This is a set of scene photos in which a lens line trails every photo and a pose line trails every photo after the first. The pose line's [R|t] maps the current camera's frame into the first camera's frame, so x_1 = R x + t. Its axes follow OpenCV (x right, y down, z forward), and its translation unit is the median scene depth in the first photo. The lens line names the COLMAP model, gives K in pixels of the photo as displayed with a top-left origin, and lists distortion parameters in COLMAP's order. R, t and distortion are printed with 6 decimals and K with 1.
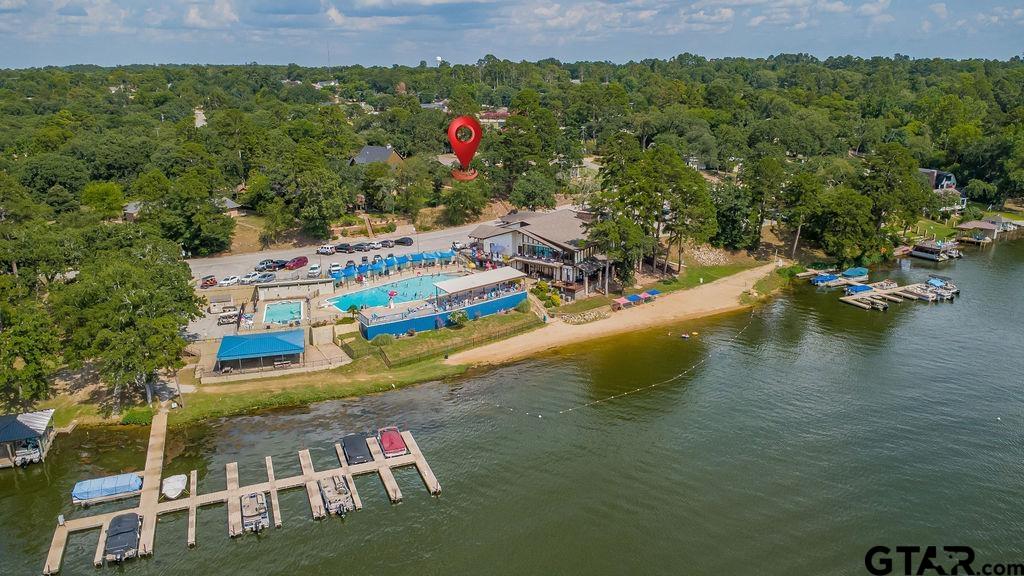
lens RADIAL K [[740.8, 0, 512.0], [0, 740.8, 288.0], [0, 0, 1]] dist [0.008360, 0.003257]
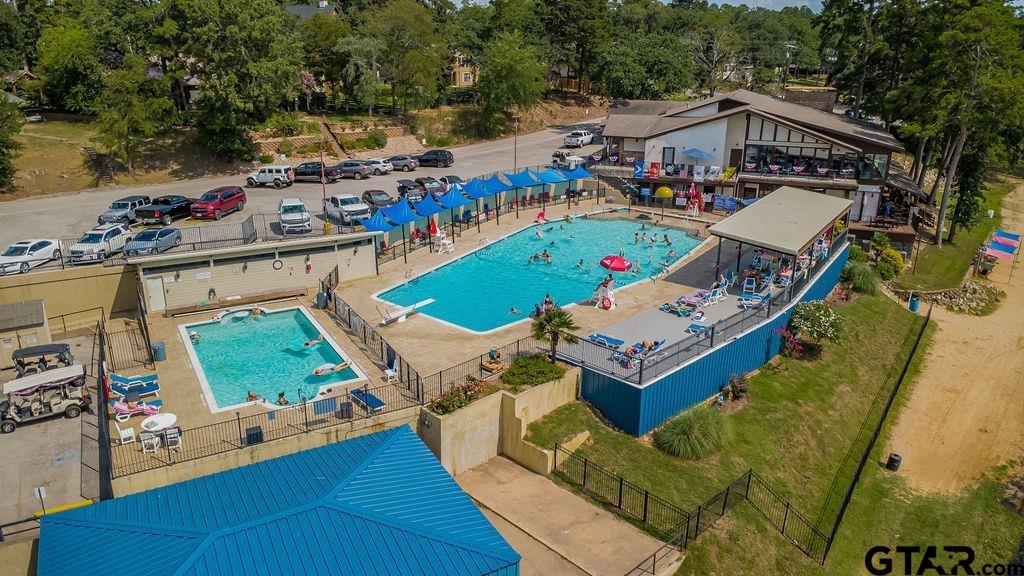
lens RADIAL K [[716.3, 0, 512.0], [0, 716.3, 288.0], [0, 0, 1]] dist [0.007356, 0.002296]
pose [[0.965468, -0.064807, 0.252331, -0.263065], [0.055308, 0.997474, 0.044564, 0.001601], [-0.254582, -0.029070, 0.966614, 0.661991]]
